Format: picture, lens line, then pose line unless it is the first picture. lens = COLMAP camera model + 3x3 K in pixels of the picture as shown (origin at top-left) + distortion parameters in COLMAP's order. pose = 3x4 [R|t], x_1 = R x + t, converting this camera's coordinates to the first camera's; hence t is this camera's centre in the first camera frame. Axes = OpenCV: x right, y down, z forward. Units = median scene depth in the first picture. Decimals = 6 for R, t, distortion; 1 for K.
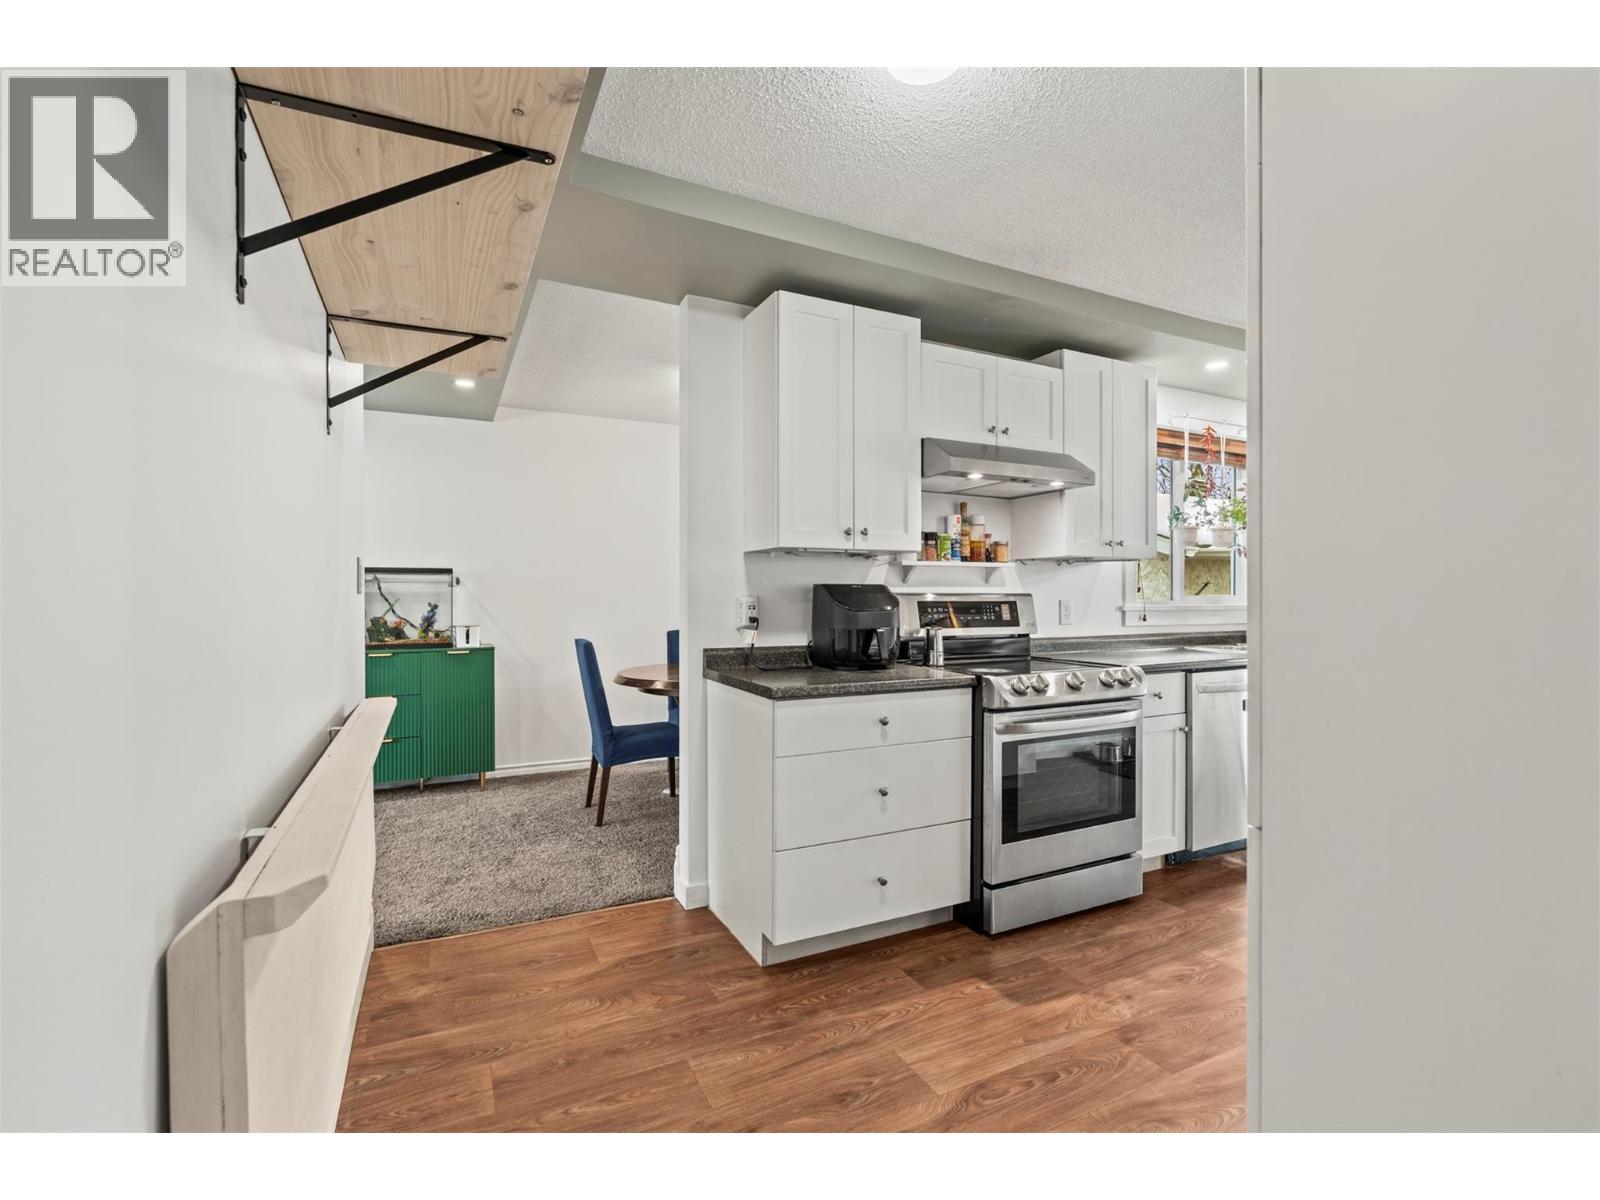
lens RADIAL K [[733.6, 0, 798.8], [0, 733.6, 591.5], [0, 0, 1]] dist [-0.001106, -0.000137]
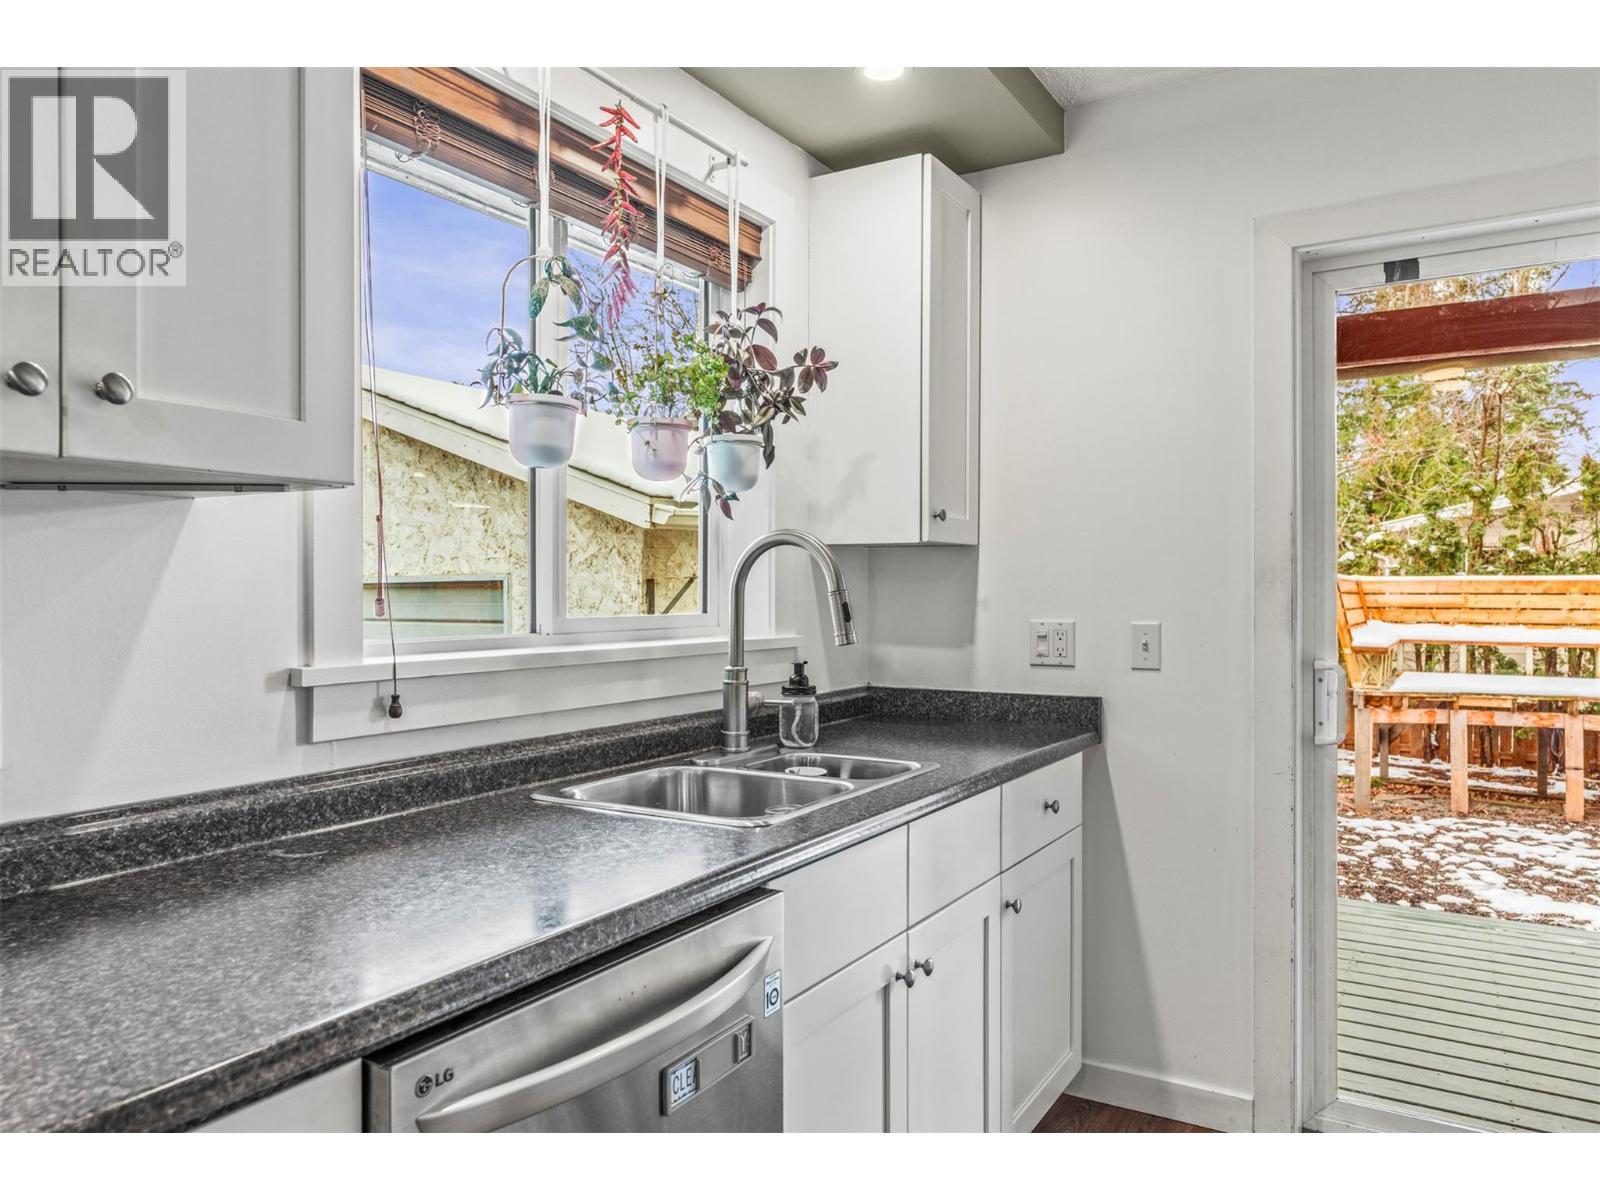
lens RADIAL K [[1129.6, 0, 800.0], [0, 1129.6, 600.0], [0, 0, 1]] dist [-0.000209, 0.000115]
pose [[0.844529, -0.012128, 0.535373, 0.361882], [0.006303, 0.999899, 0.012709, -0.008805], [-0.535473, -0.007359, 0.844520, 0.536781]]
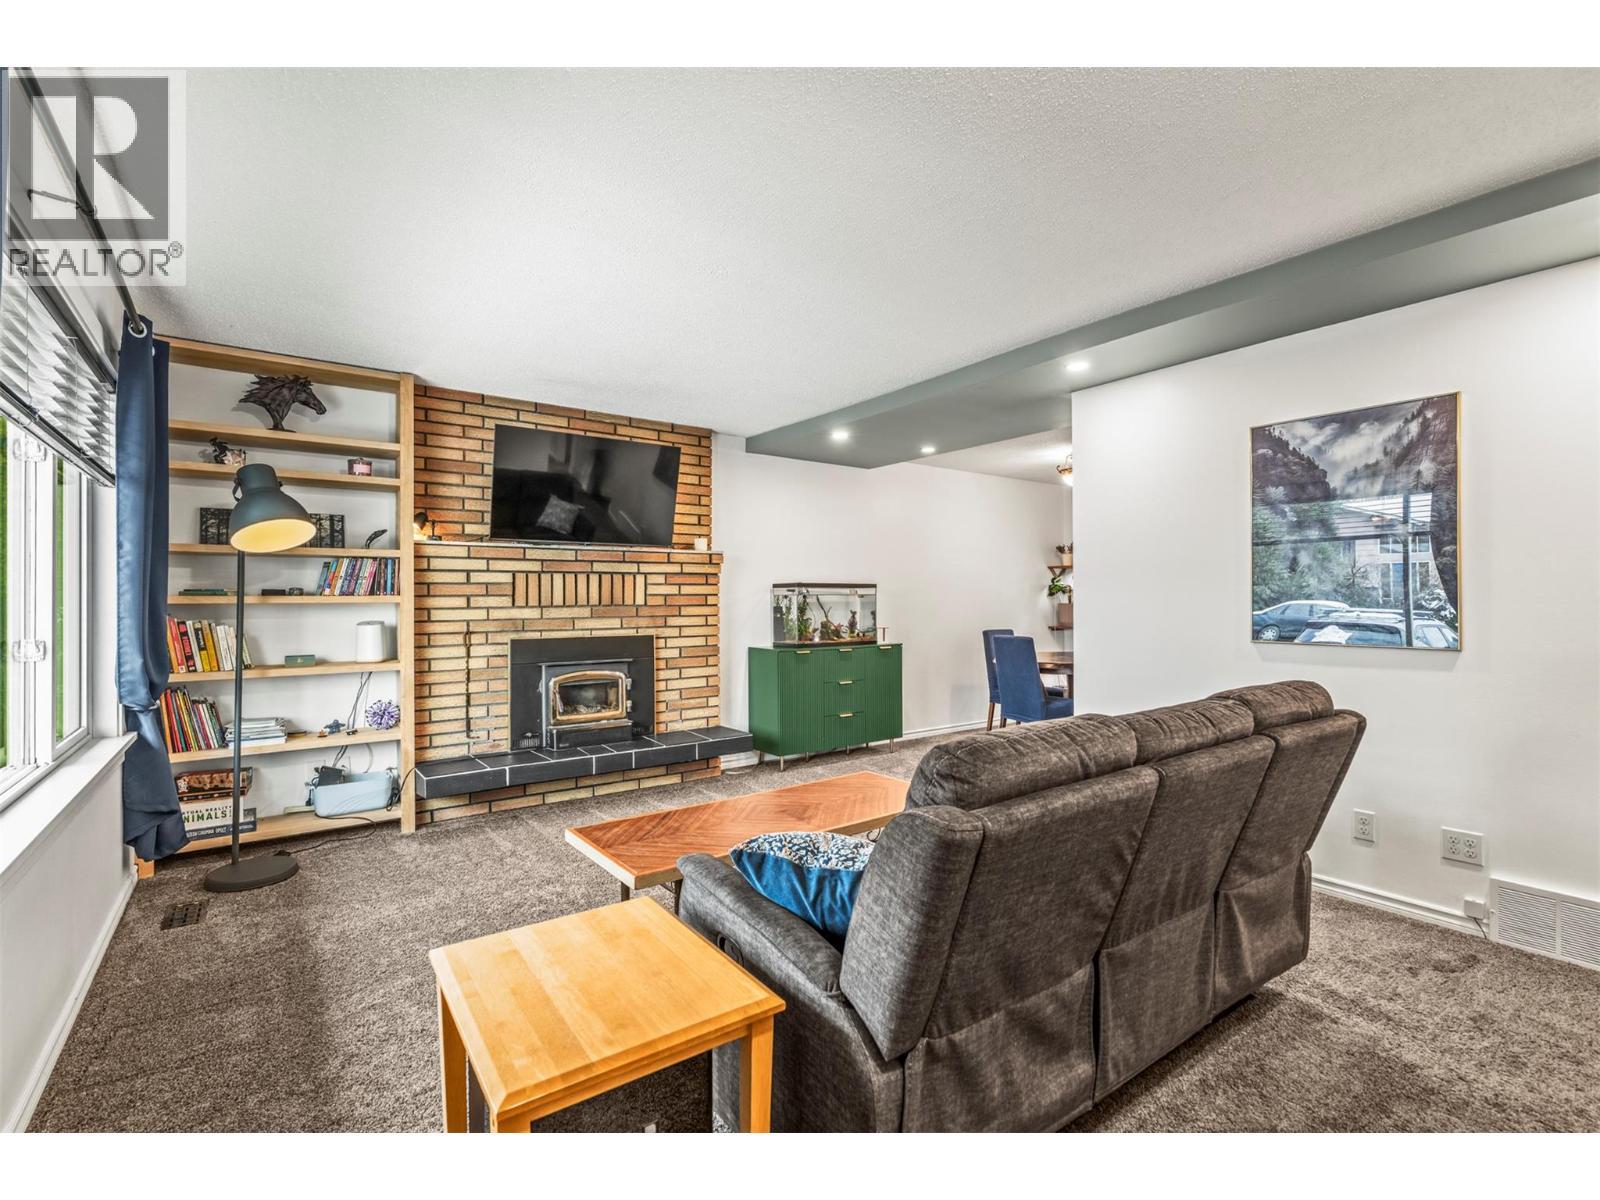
lens RADIAL K [[733.6, 0, 798.8], [0, 733.6, 591.5], [0, 0, 1]] dist [-0.001106, -0.000137]
pose [[0.987421, -0.008713, 0.157874, -0.917602], [0.011329, 0.999813, -0.015682, 0.001259], [-0.157708, 0.017273, 0.987335, -0.309482]]
